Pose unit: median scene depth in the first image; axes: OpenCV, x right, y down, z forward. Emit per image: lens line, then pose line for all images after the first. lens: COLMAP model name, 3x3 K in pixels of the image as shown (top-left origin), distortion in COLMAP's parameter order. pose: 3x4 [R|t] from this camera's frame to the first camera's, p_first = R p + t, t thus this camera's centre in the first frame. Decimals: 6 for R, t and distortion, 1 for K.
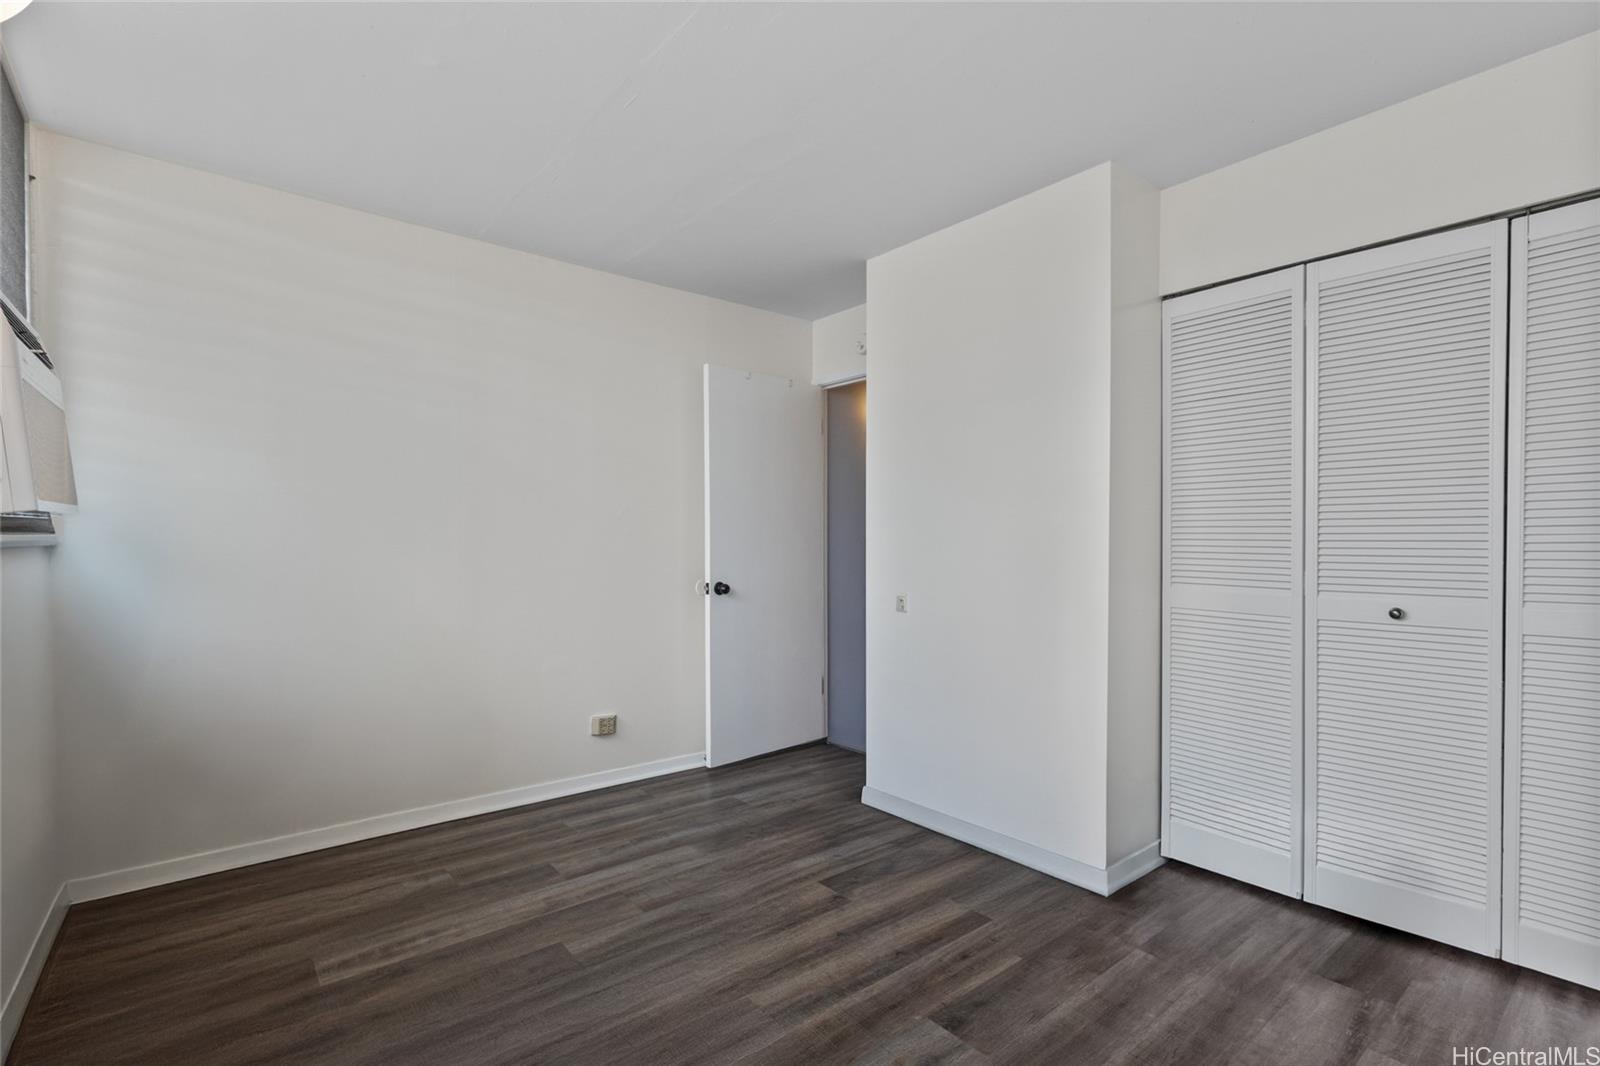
lens RADIAL K [[743.4, 0, 787.4], [0, 743.4, 541.3], [0, 0, 1]] dist [-0.005266, 0.001665]
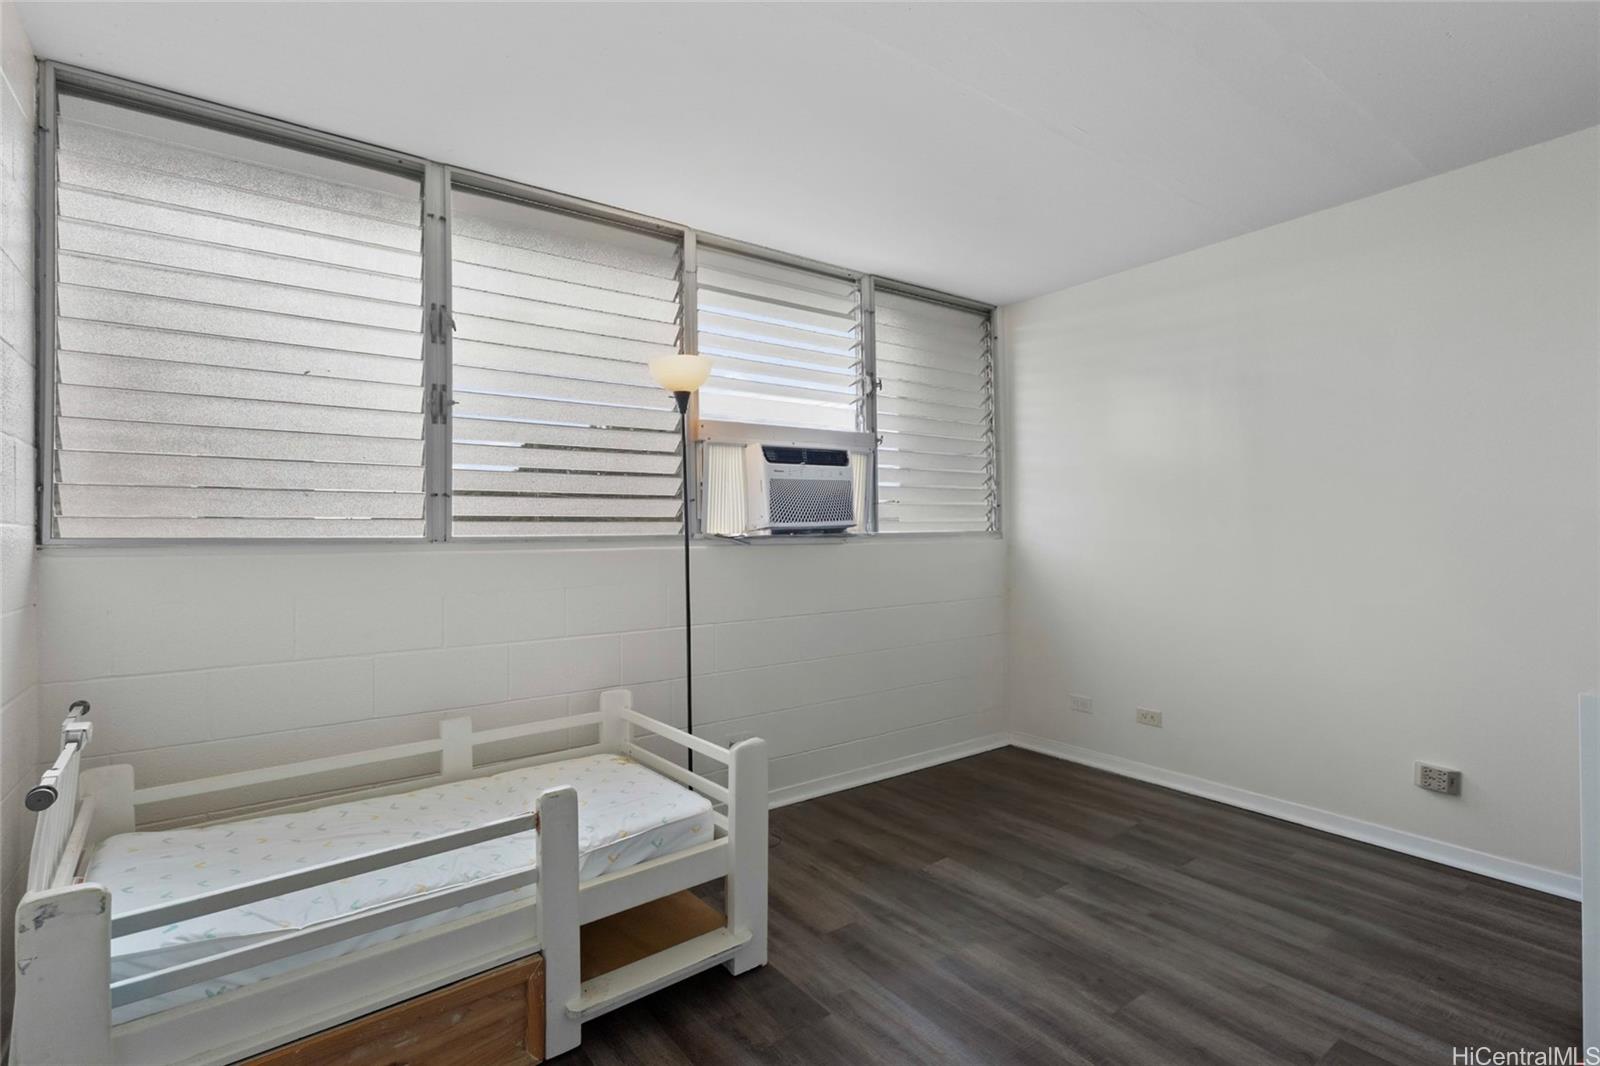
lens RADIAL K [[743.4, 0, 788.4], [0, 743.4, 529.2], [0, 0, 1]] dist [-0.005266, 0.001665]
pose [[-0.052491, -0.005105, -0.998608, 0.649987], [0.006304, 0.999965, -0.005443, -0.005864], [0.998601, -0.006581, -0.052457, 0.466927]]
